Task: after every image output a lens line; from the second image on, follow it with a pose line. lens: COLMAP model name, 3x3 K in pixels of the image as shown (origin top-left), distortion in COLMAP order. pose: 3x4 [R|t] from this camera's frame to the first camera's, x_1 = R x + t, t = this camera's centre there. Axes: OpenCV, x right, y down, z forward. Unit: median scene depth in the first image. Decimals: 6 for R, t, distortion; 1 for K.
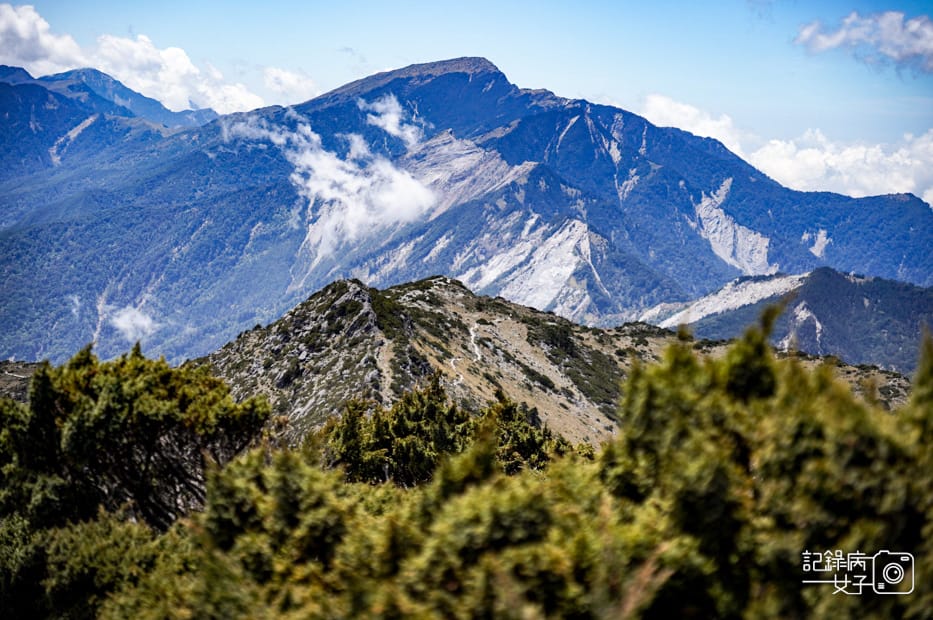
lens RADIAL K [[1456.8, 0, 466.9], [0, 1456.8, 309.9], [0, 0, 1]] dist [-0.000111, 0.000000]
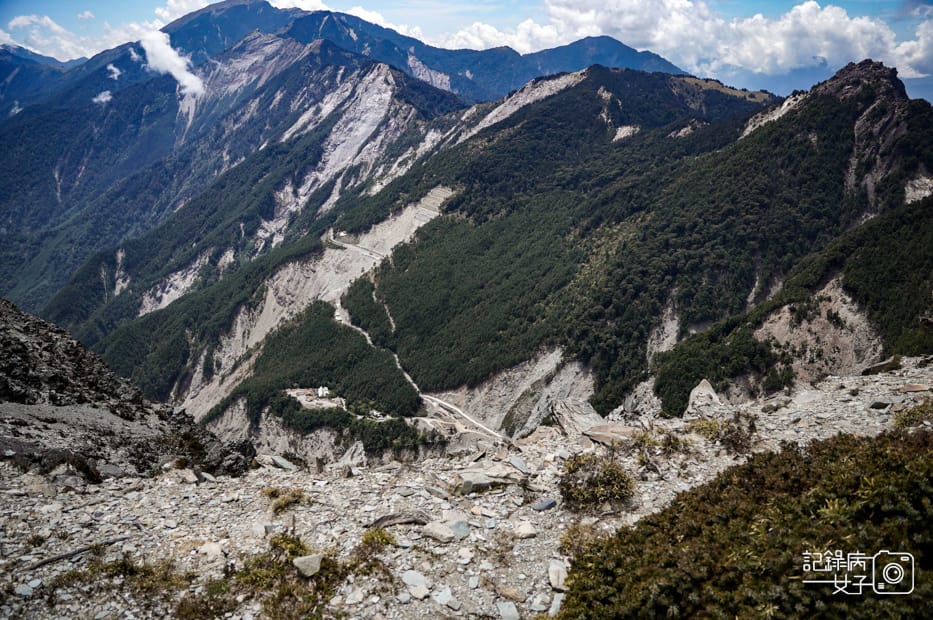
lens RADIAL K [[720.7, 0, 466.9], [0, 720.7, 313.7], [0, 0, 1]] dist [-0.132180, -0.000218]
pose [[0.945416, -0.198447, 0.258472, -0.062547], [0.129118, 0.956389, 0.262010, 0.004691], [-0.299195, -0.214335, 0.929808, 0.185709]]
